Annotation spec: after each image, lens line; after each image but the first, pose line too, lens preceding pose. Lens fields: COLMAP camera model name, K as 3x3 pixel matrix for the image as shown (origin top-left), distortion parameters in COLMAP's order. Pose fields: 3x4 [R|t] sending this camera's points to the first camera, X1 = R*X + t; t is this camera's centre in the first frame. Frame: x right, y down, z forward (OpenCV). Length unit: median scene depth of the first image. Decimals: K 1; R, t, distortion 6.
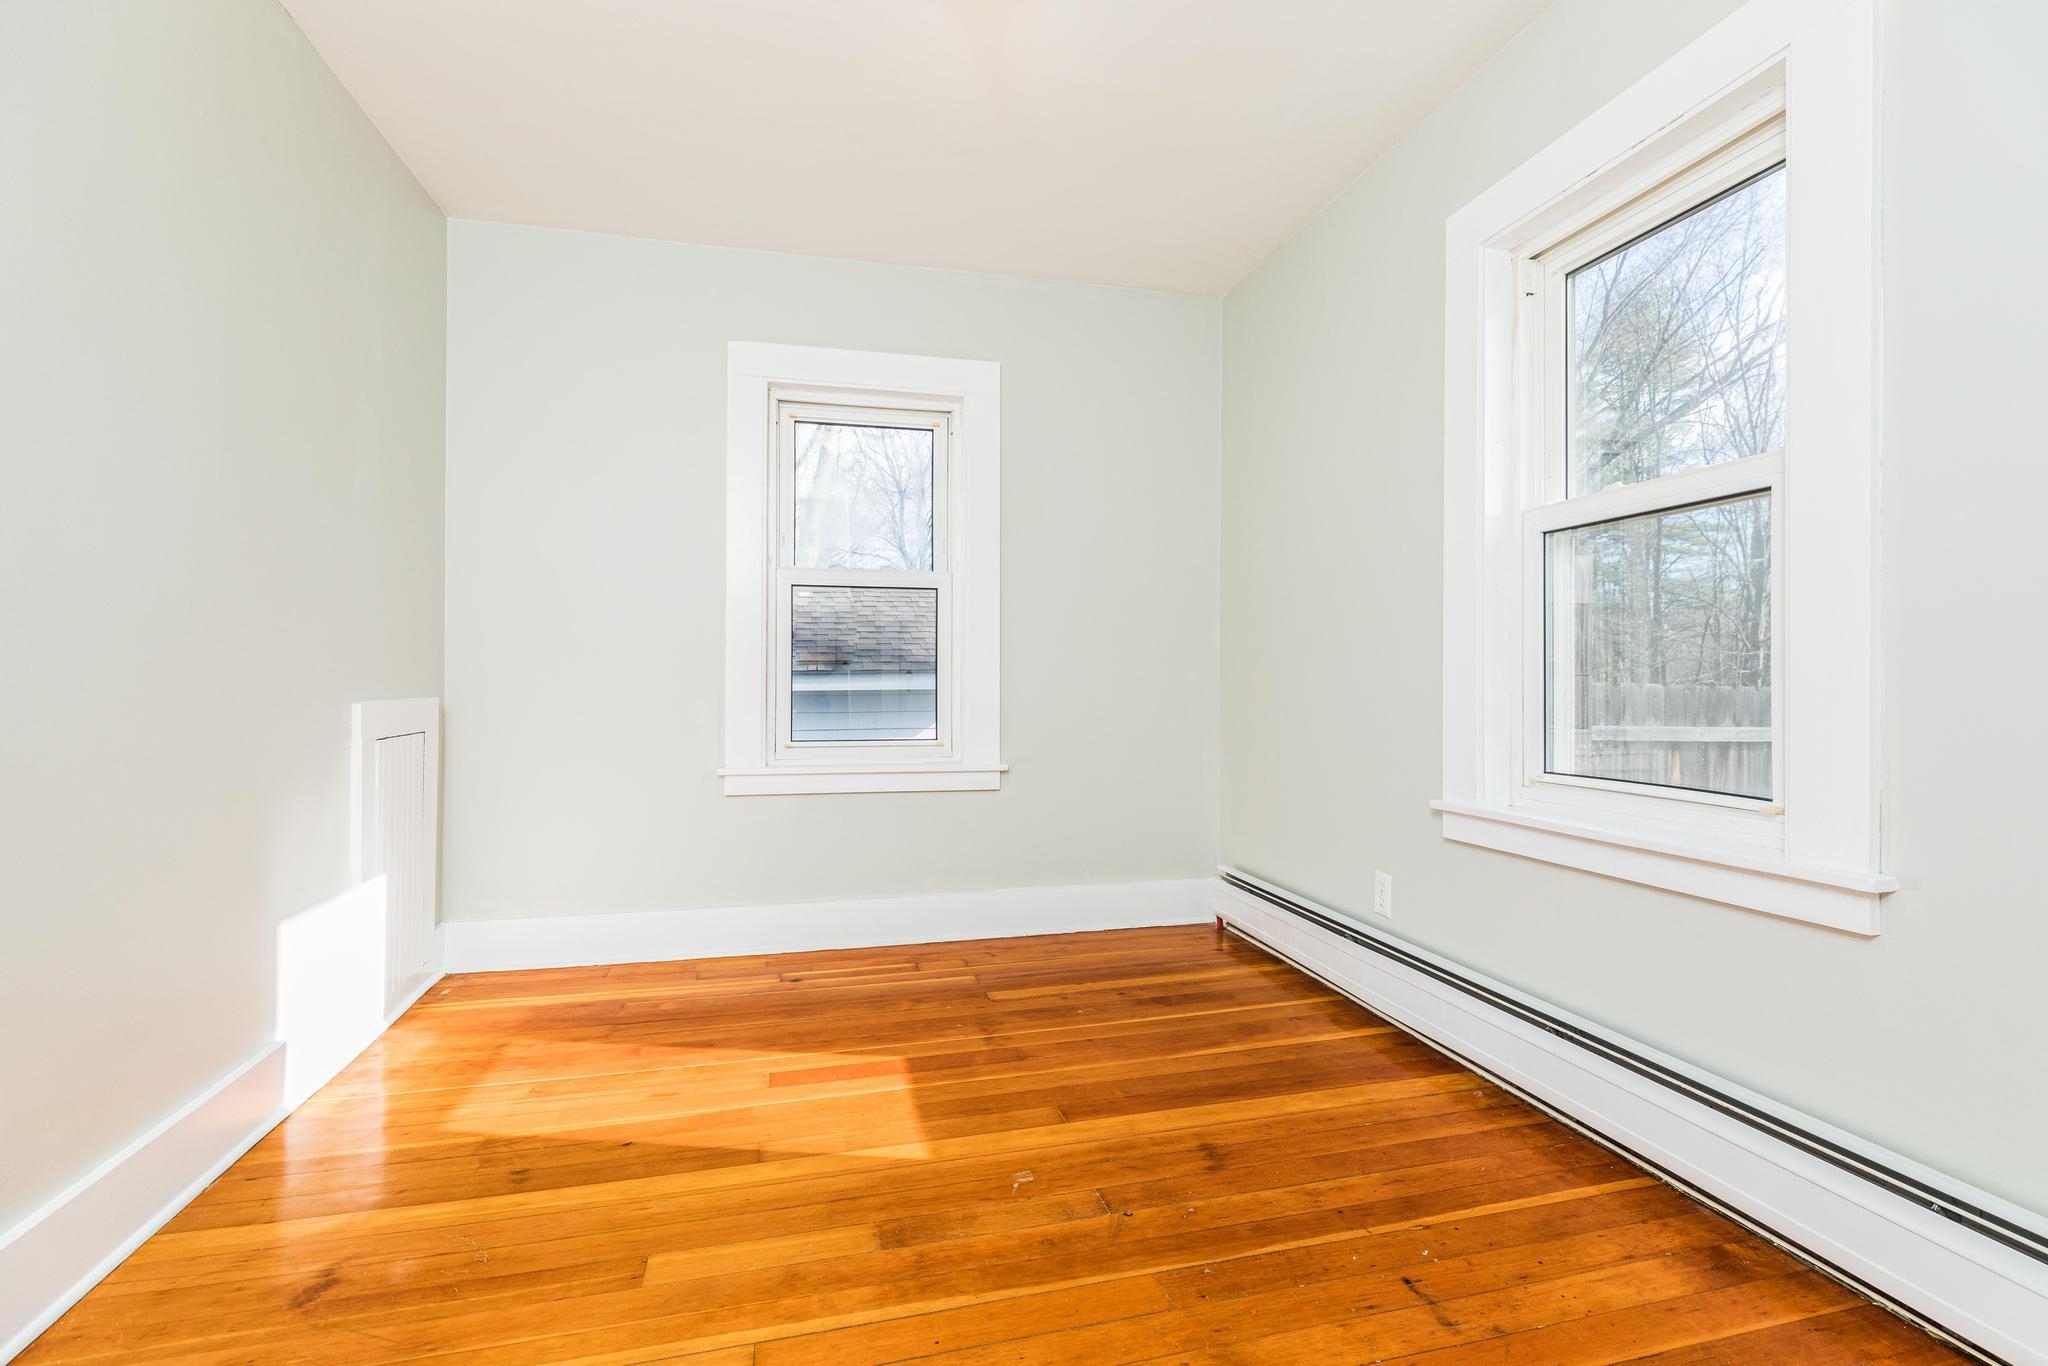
lens RADIAL K [[932.6, 0, 1026.3], [0, 932.6, 684.4], [0, 0, 1]] dist [0.005251, -0.000382]
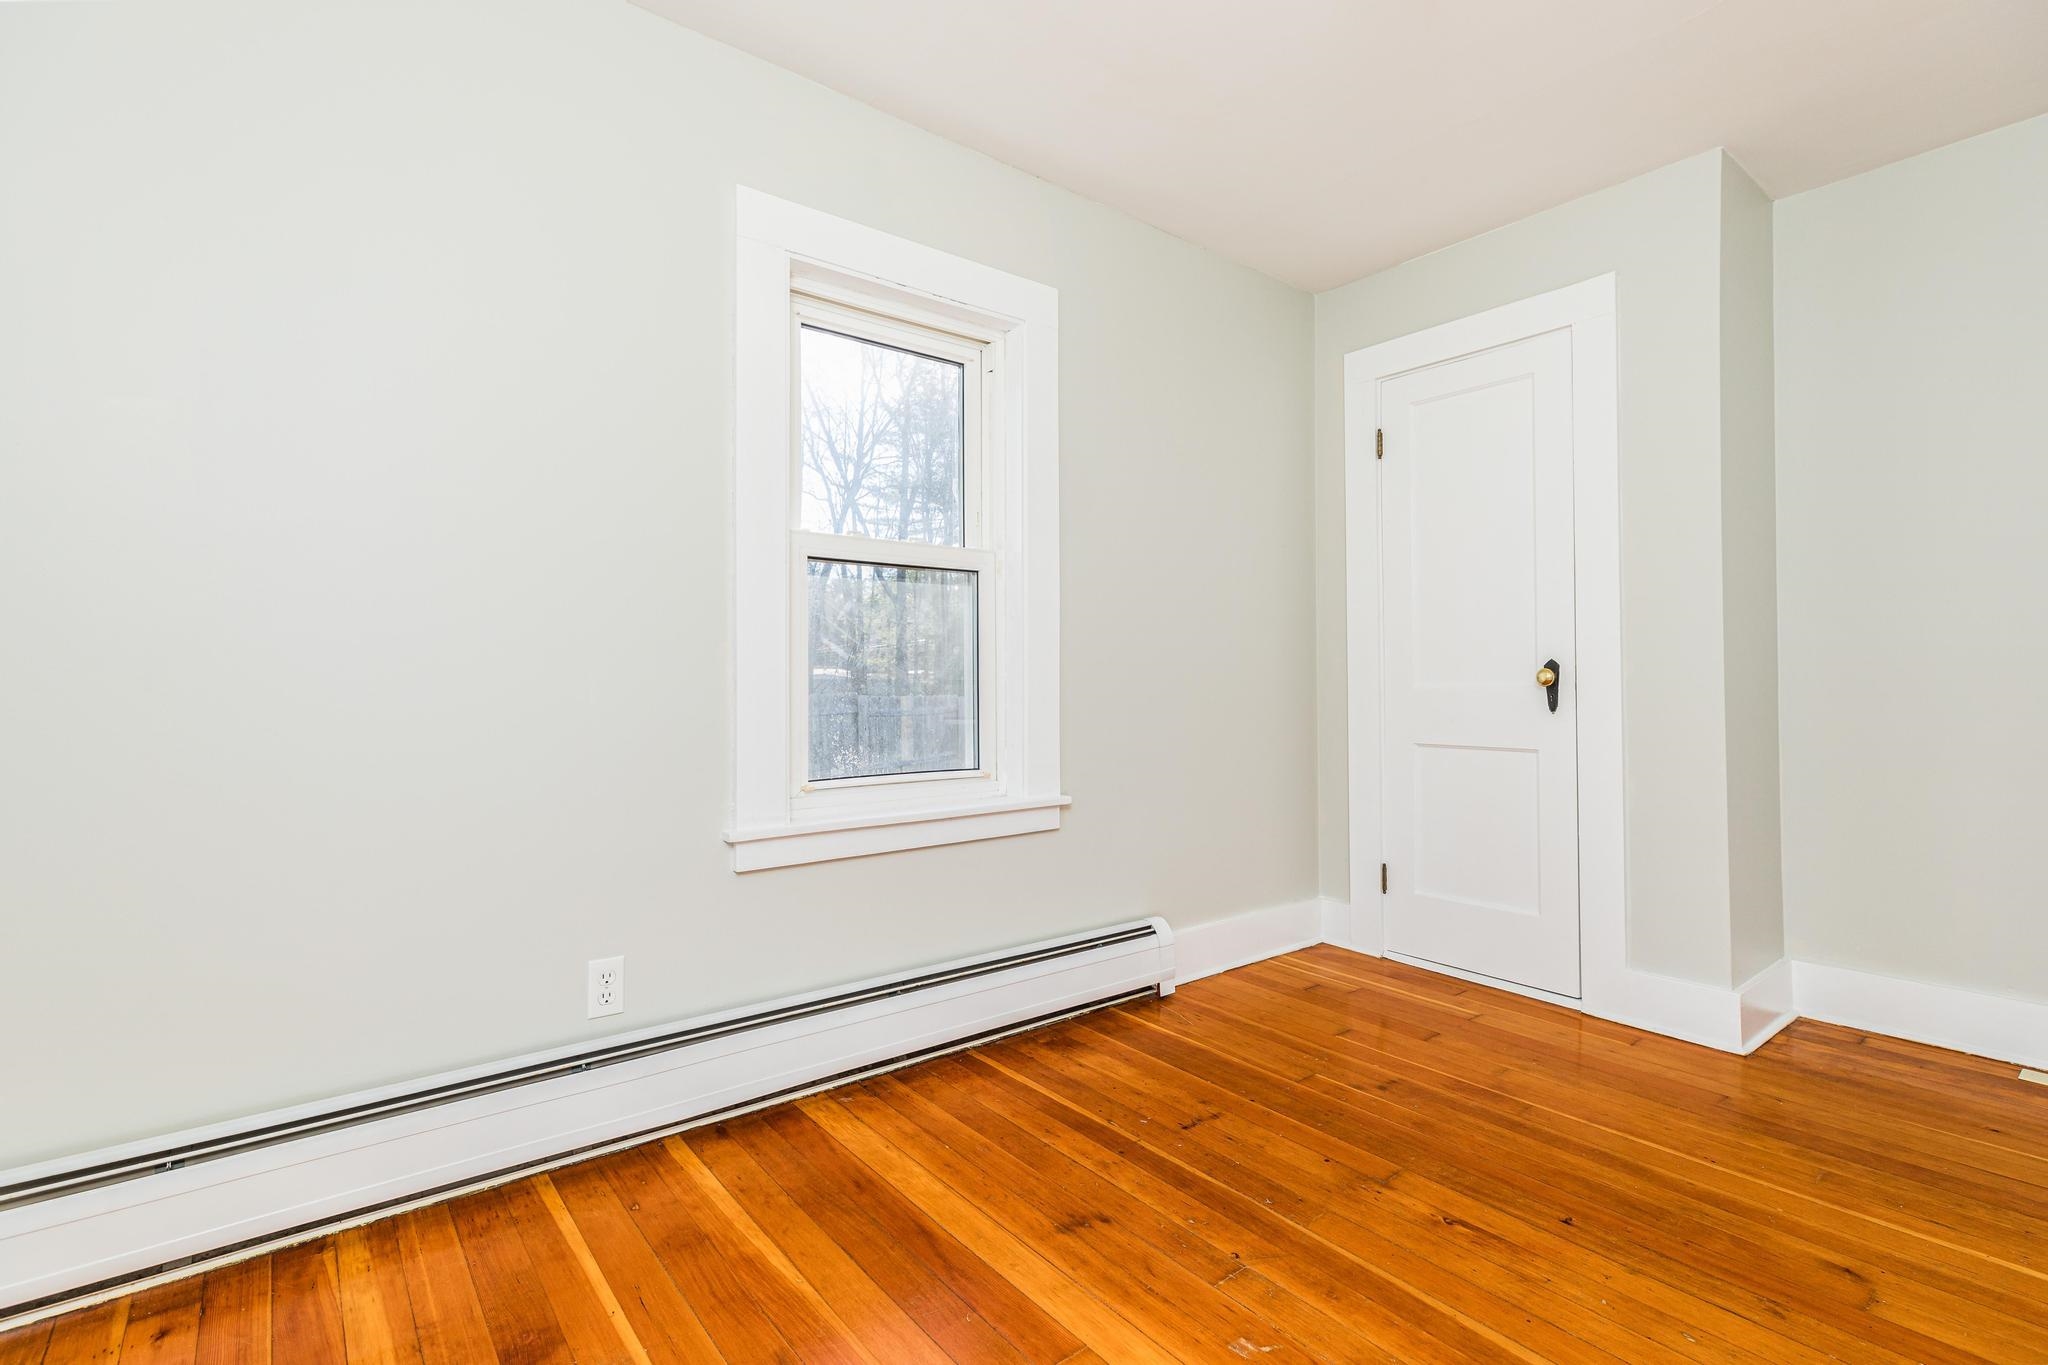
lens RADIAL K [[932.6, 0, 1020.5], [0, 932.6, 689.6], [0, 0, 1]] dist [0.005251, -0.000382]
pose [[-0.404298, -0.004573, 0.914616, -0.548761], [0.008972, 0.999920, 0.008966, -0.020200], [-0.914584, 0.011831, -0.404224, 1.282518]]
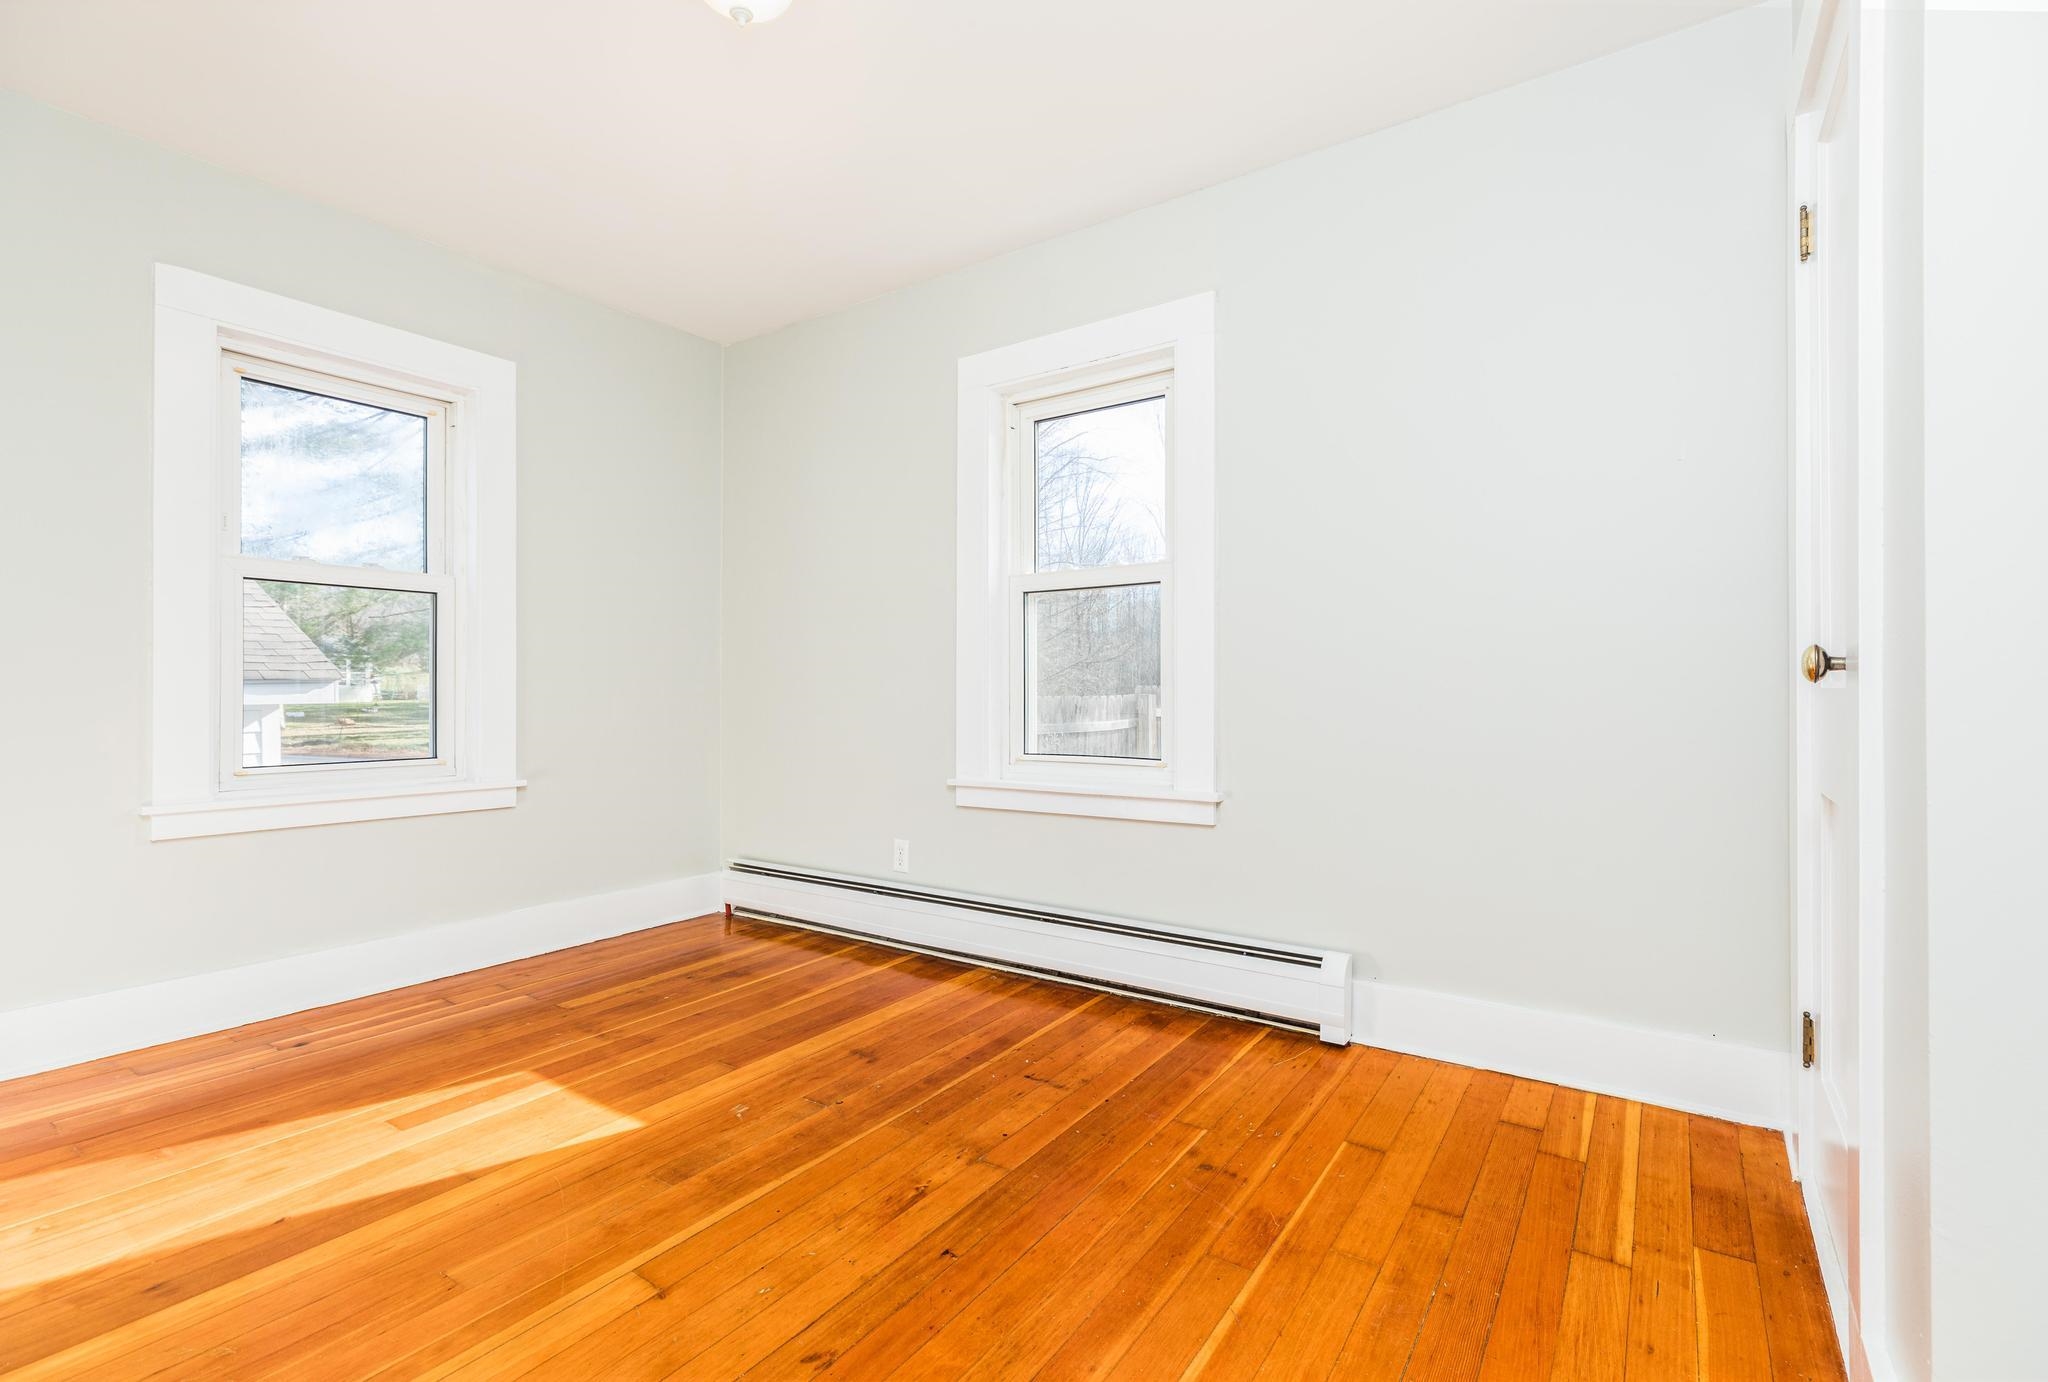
lens RADIAL K [[932.6, 0, 1027.3], [0, 932.6, 699.6], [0, 0, 1]] dist [0.005251, -0.000382]
pose [[0.747525, -0.007757, 0.664188, -0.449371], [0.005595, 0.999970, 0.005383, 0.000290], [-0.664210, -0.000308, 0.747546, -0.117988]]
